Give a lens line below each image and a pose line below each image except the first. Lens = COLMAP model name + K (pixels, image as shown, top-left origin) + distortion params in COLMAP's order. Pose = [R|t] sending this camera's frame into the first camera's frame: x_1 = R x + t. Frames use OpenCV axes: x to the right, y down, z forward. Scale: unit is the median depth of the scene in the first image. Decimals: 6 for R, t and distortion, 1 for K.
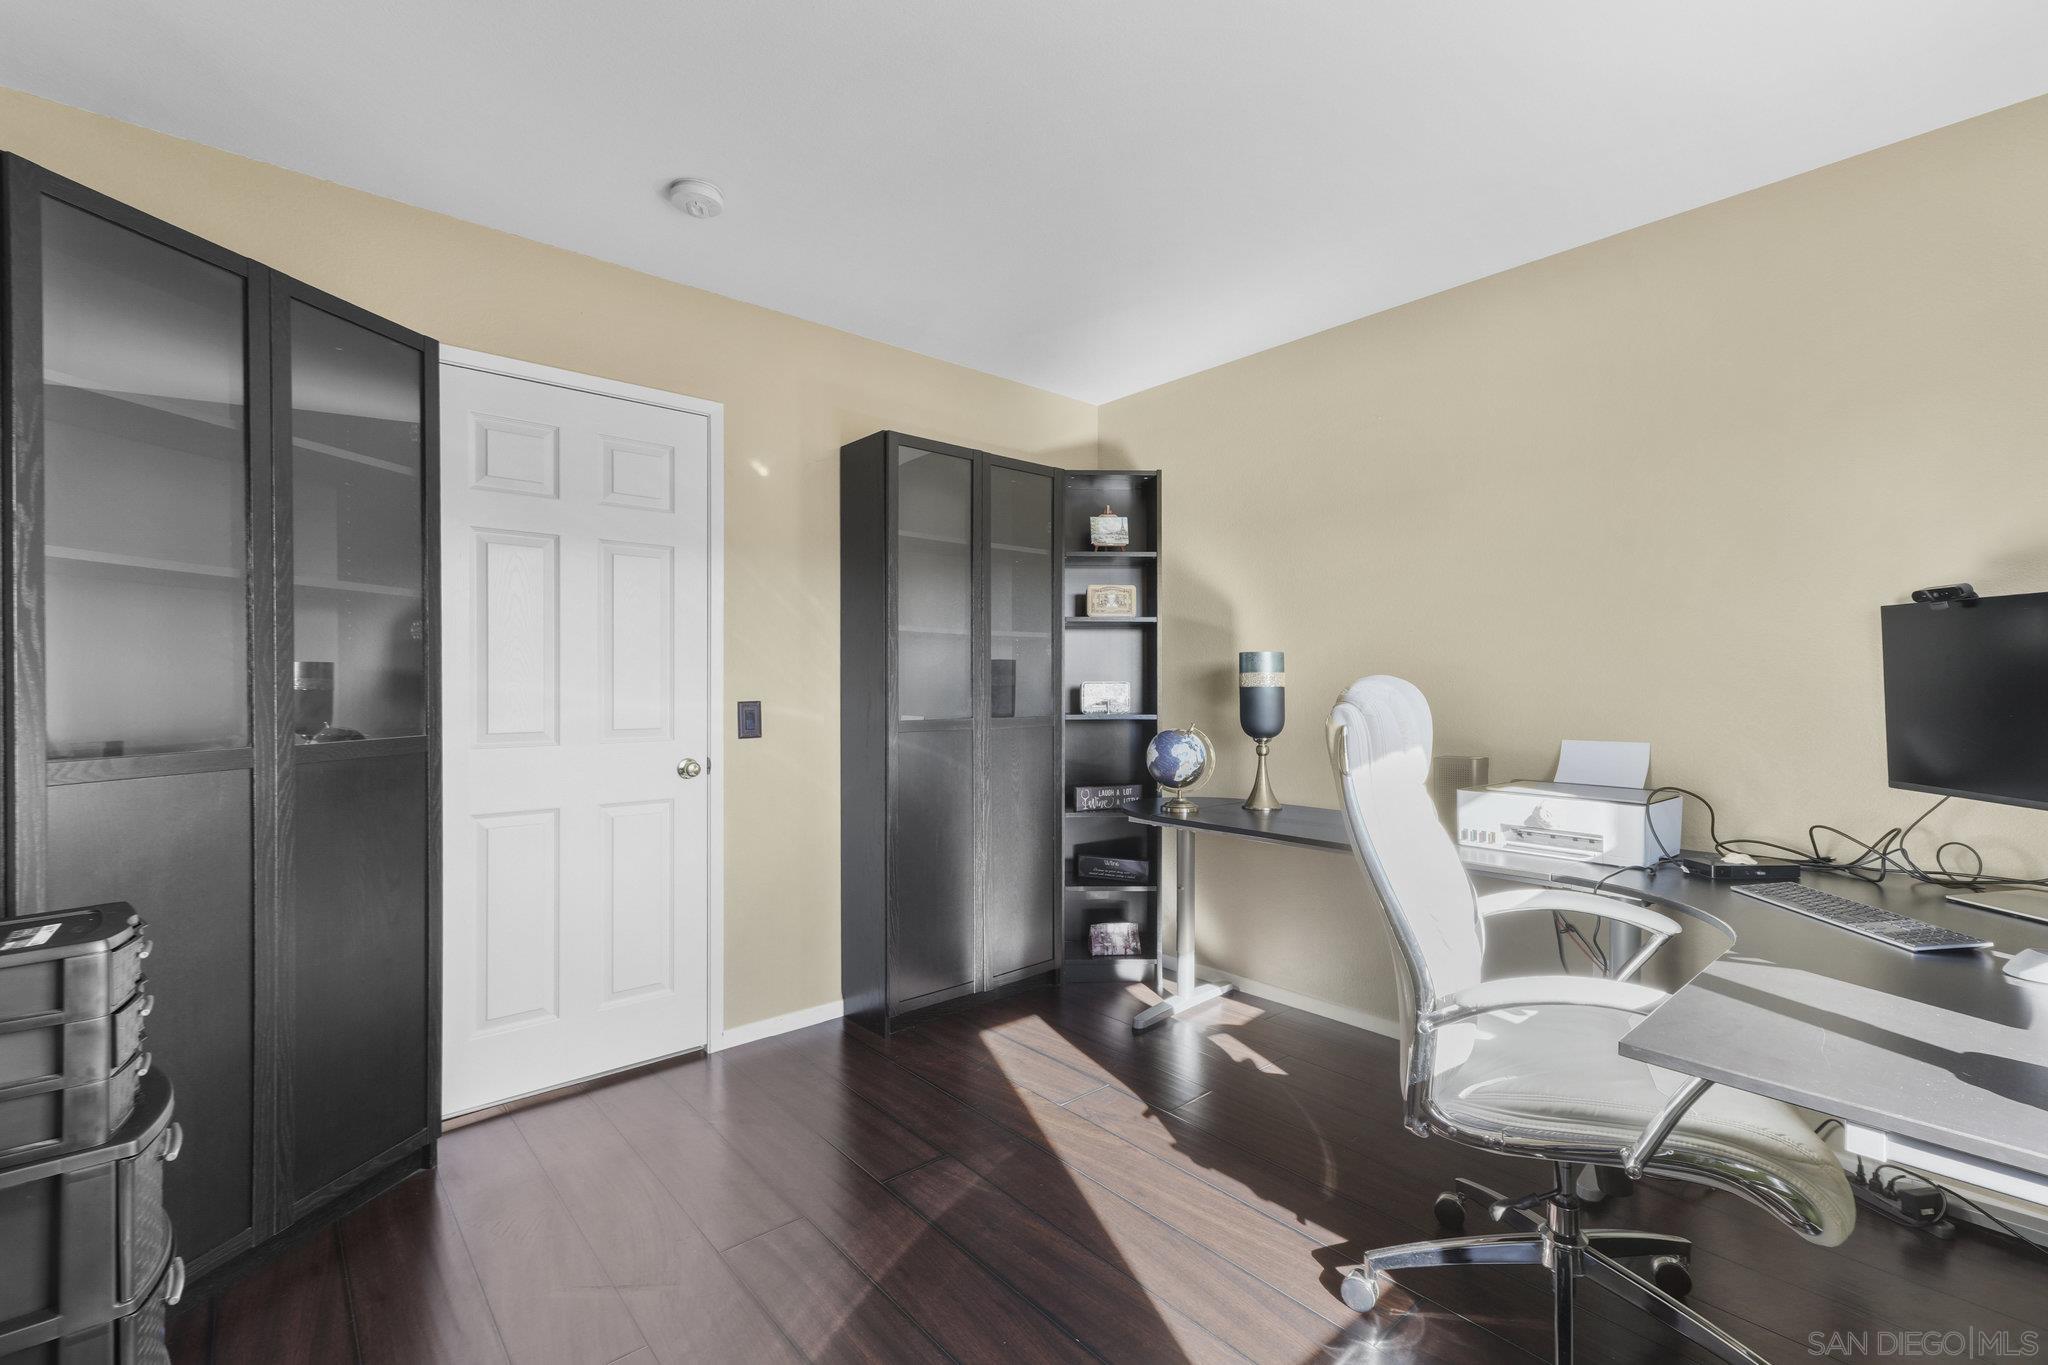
lens RADIAL K [[882.8, 0, 1029.1], [0, 882.8, 683.0], [0, 0, 1]] dist [-0.002383, 0.004014]
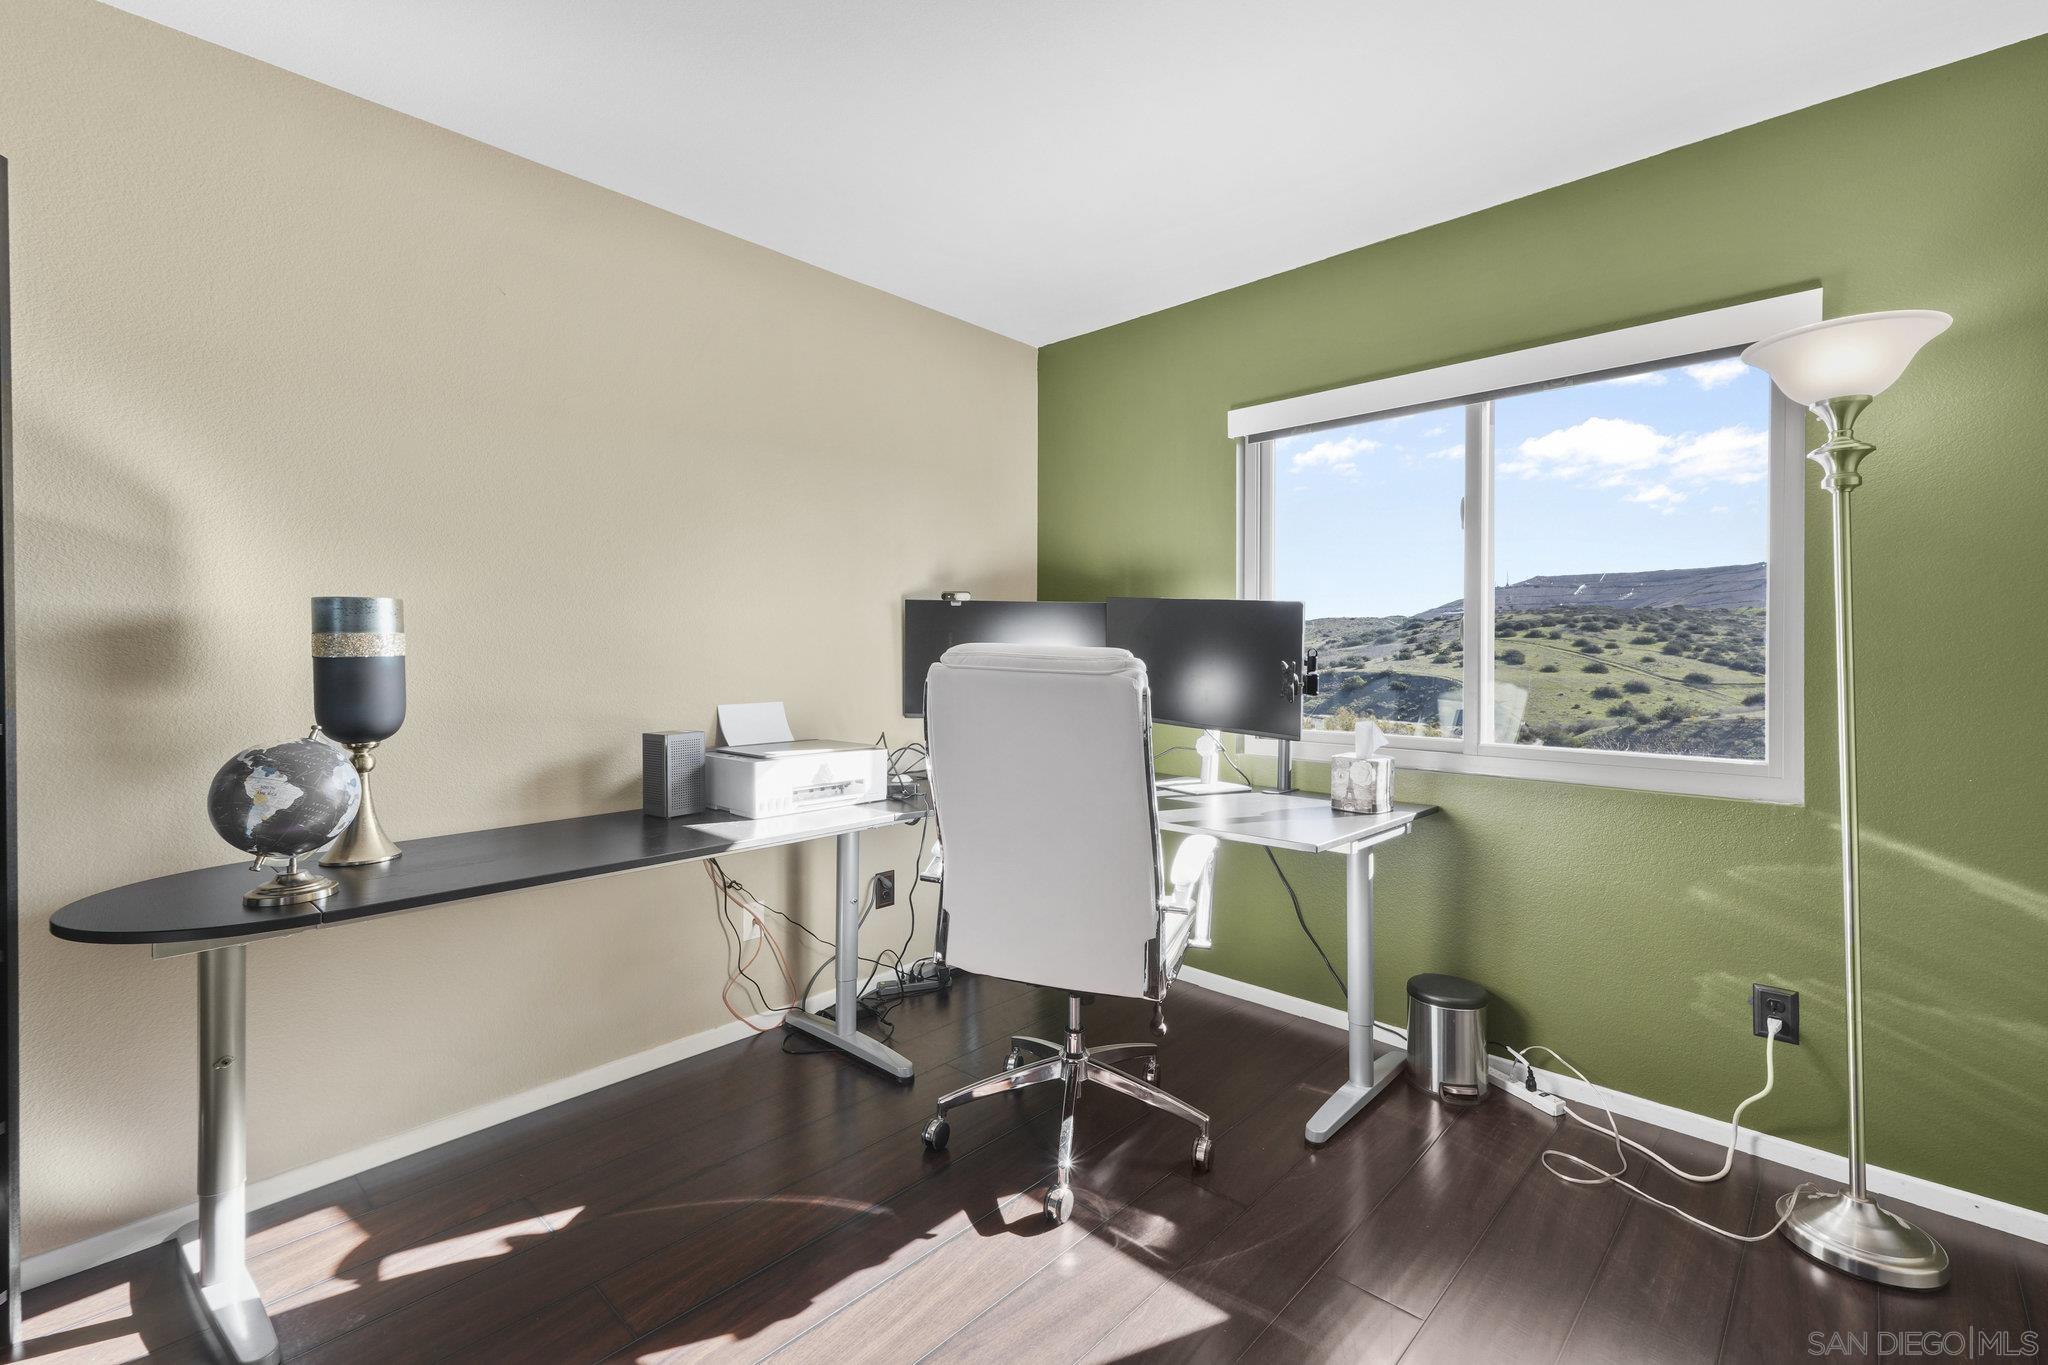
lens RADIAL K [[882.8, 0, 1015.6], [0, 882.8, 669.7], [0, 0, 1]] dist [-0.002383, 0.004014]
pose [[-0.104232, -0.009031, 0.994512, -0.381548], [0.005371, 0.999939, 0.009643, 0.010149], [-0.994539, 0.006347, -0.104177, 0.635229]]
